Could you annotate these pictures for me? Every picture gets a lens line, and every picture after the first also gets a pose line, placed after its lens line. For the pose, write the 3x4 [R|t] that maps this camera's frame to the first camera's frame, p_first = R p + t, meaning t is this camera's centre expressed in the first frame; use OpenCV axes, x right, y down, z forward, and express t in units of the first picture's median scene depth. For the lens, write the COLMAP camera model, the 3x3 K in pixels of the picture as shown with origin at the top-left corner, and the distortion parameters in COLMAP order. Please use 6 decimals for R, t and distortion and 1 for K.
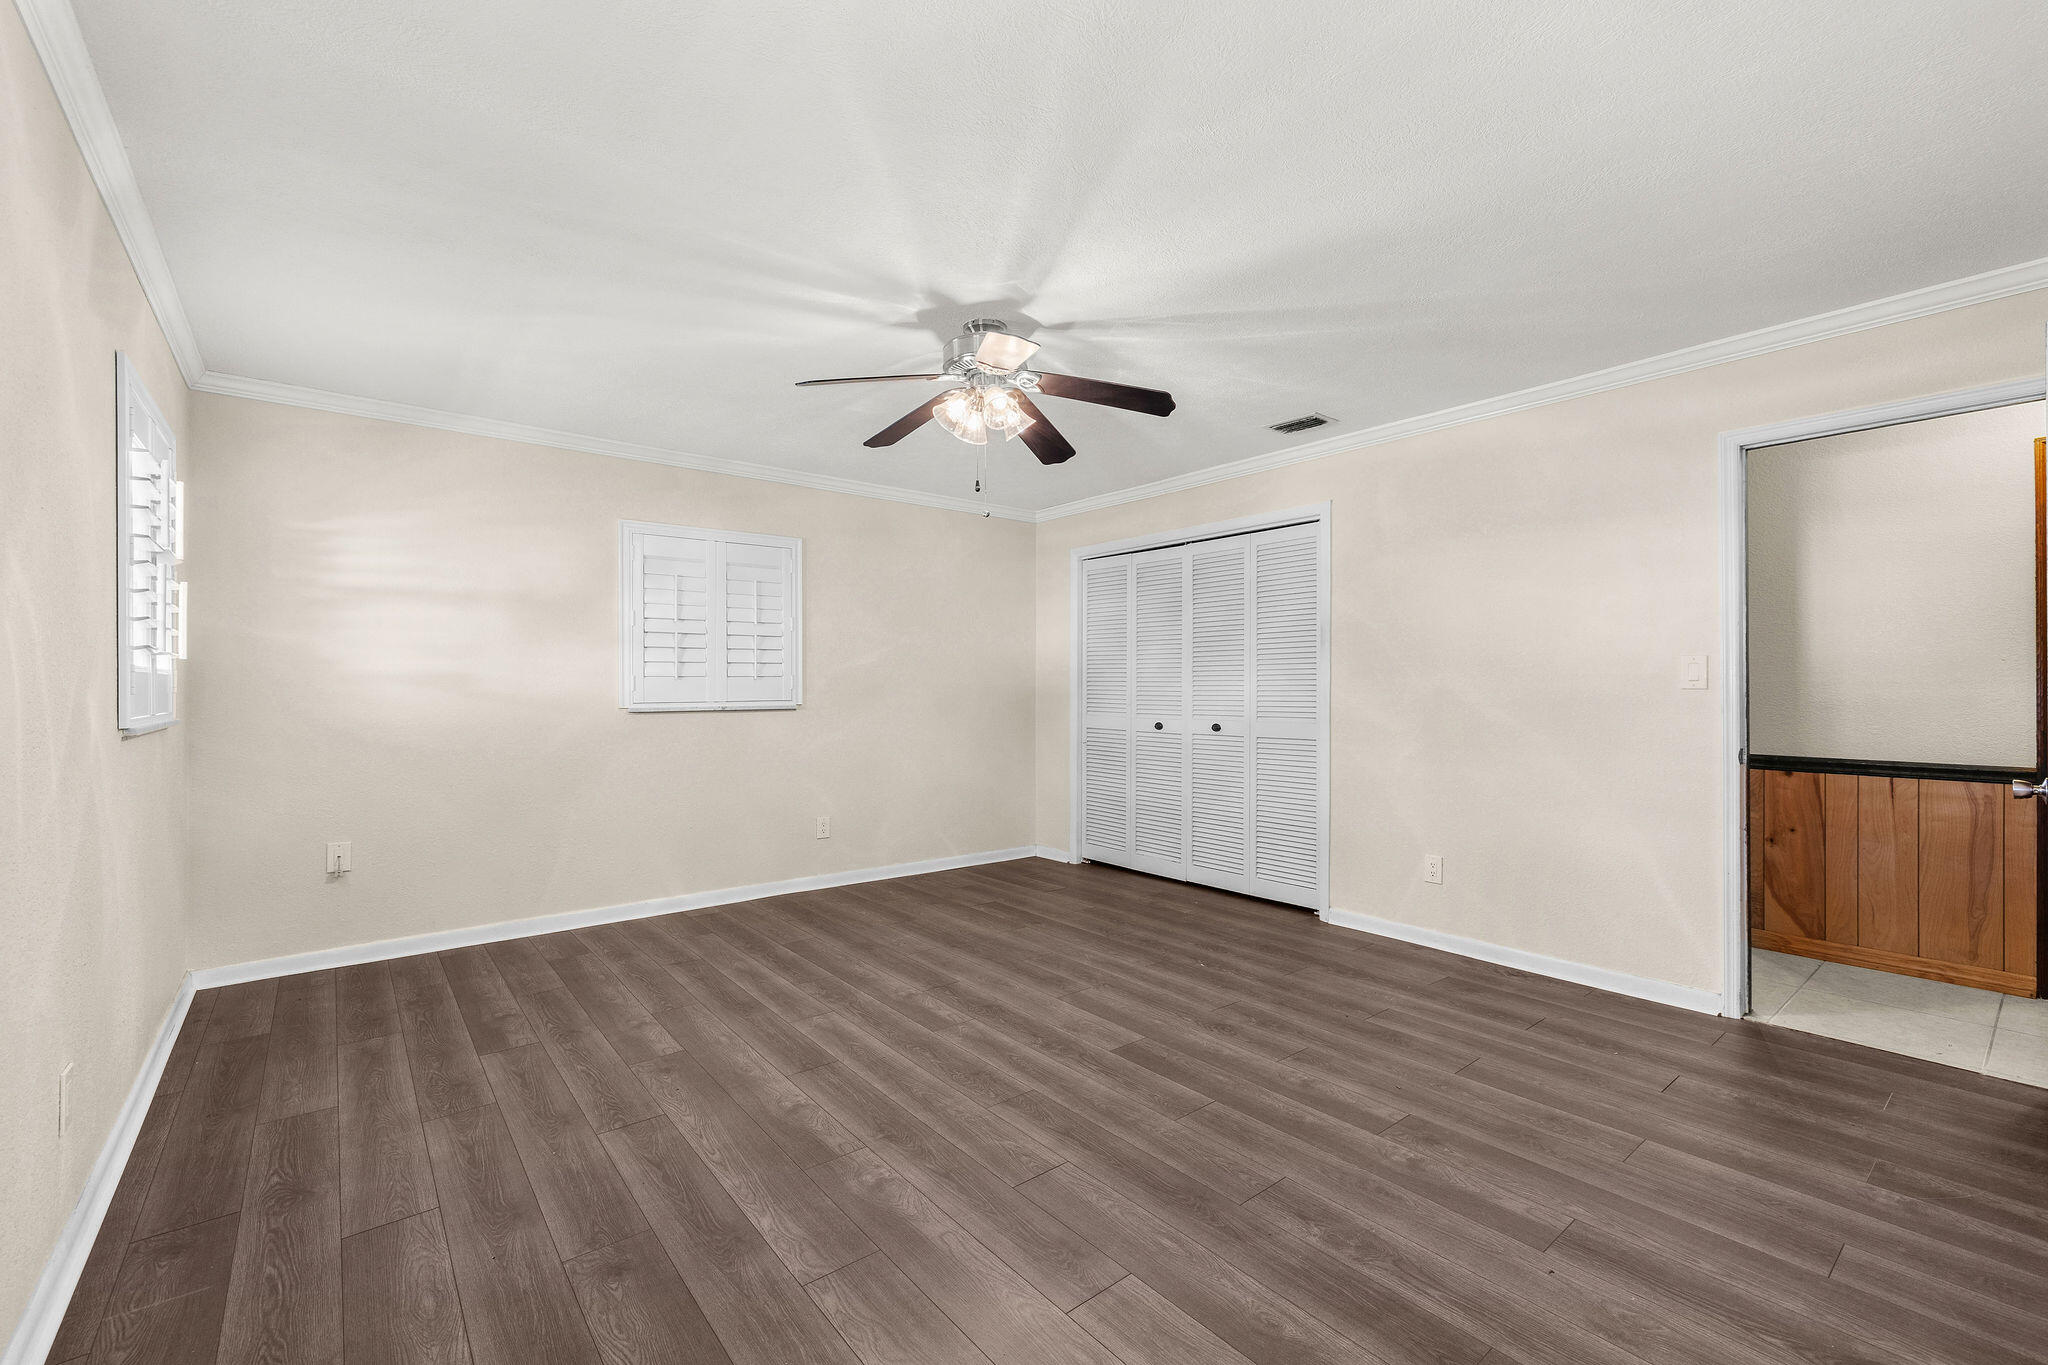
lens RADIAL K [[864.4, 0, 1025.7], [0, 864.4, 685.7], [0, 0, 1]] dist [-0.000184, 0.000509]
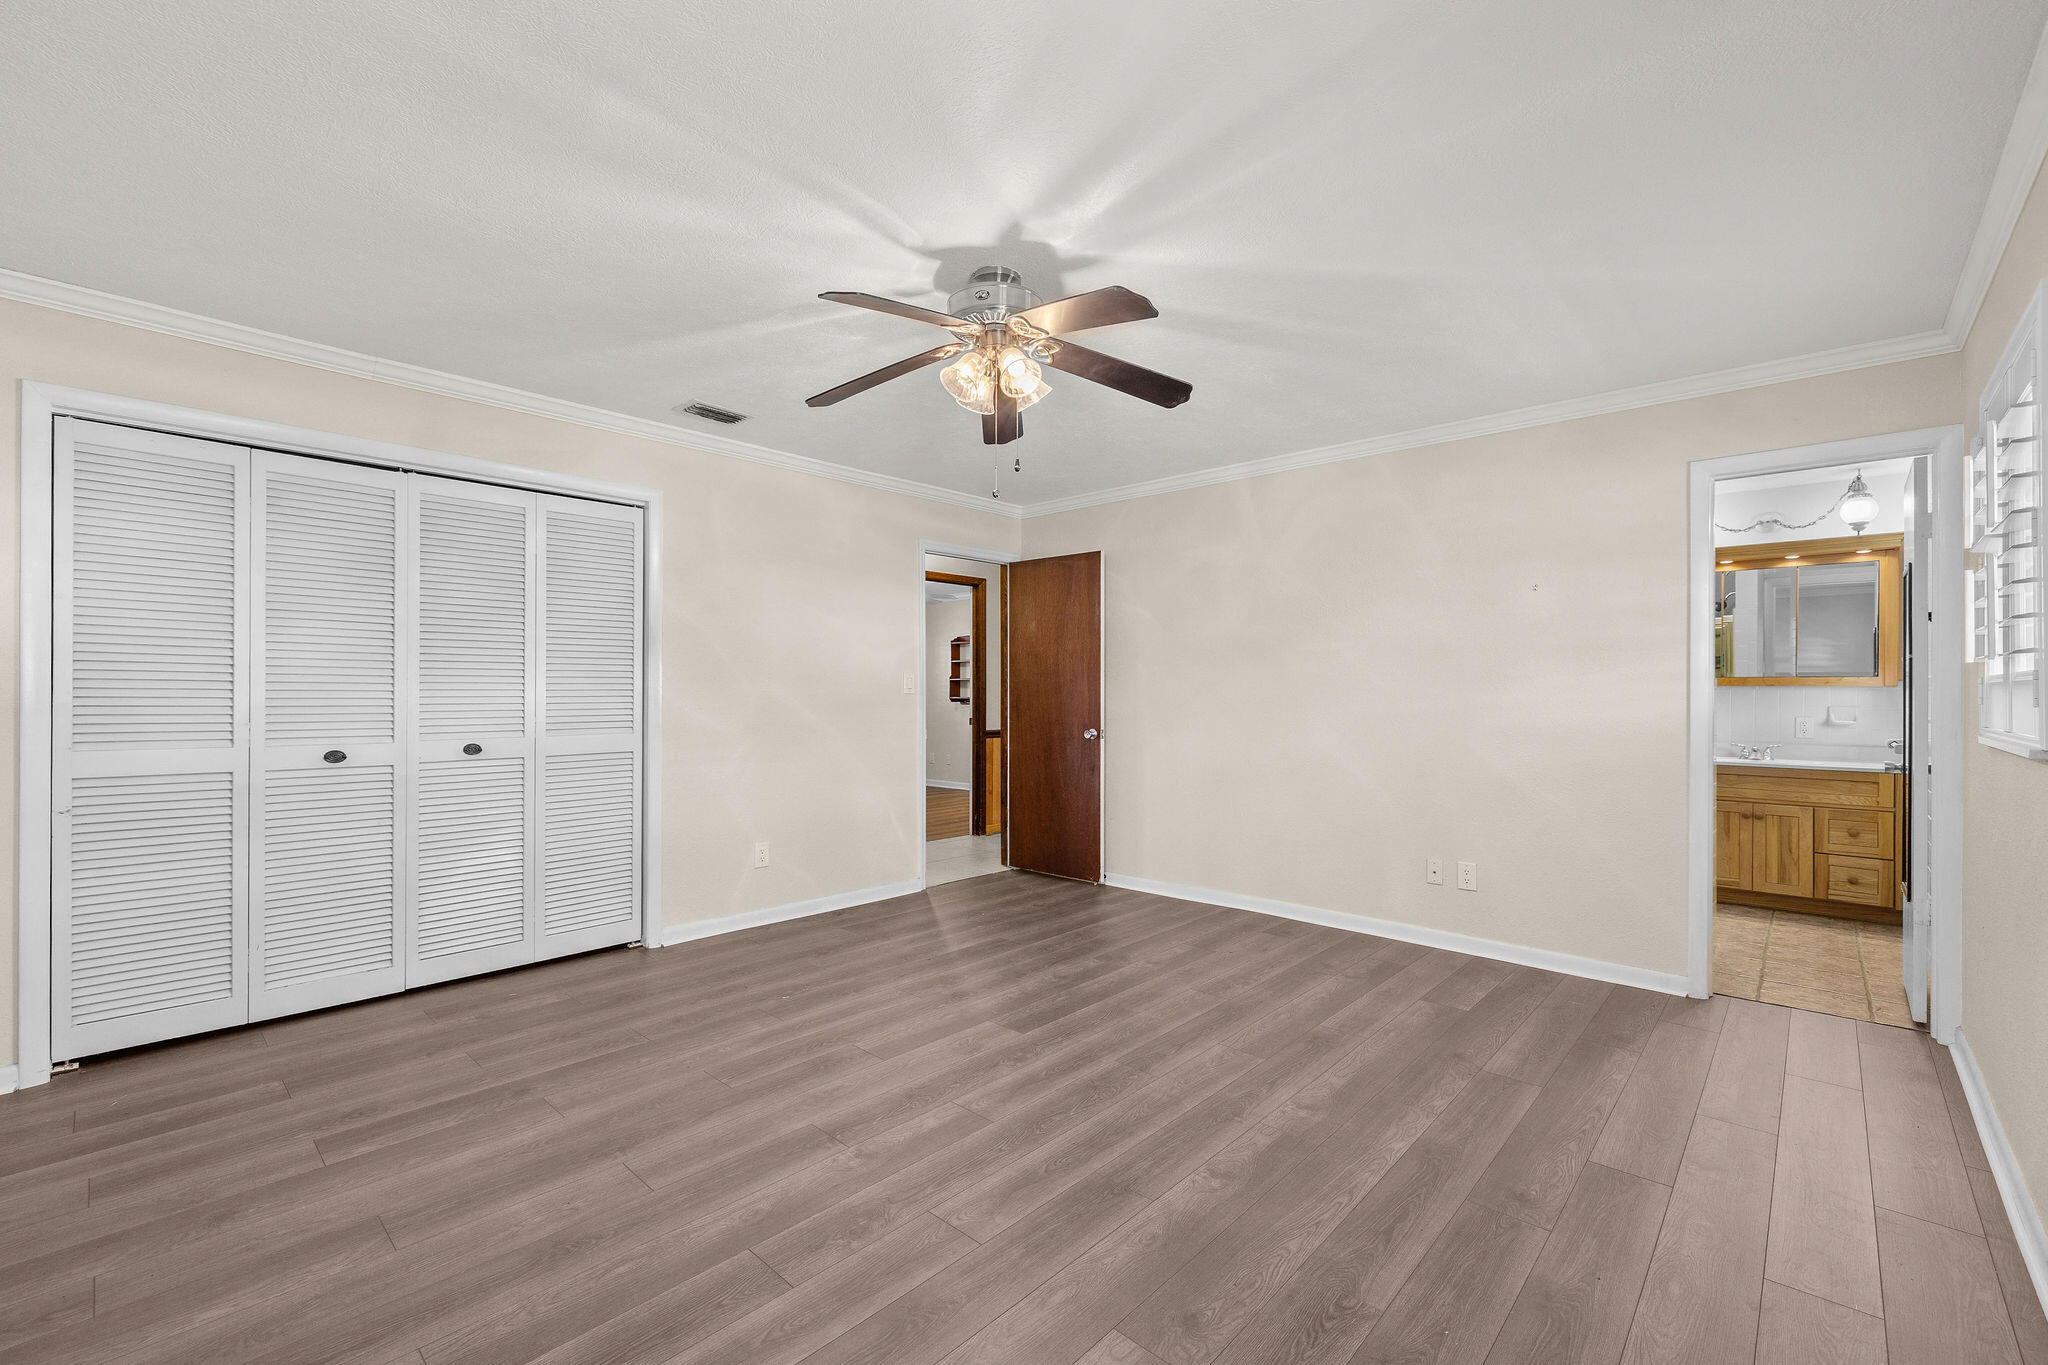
lens RADIAL K [[864.4, 0, 1030.6], [0, 864.4, 691.3], [0, 0, 1]] dist [-0.000184, 0.000509]
pose [[-0.148083, 0.001023, 0.988974, -0.882325], [-0.003318, 0.999993, -0.001531, 0.001596], [-0.988969, -0.003508, -0.148079, 1.057568]]
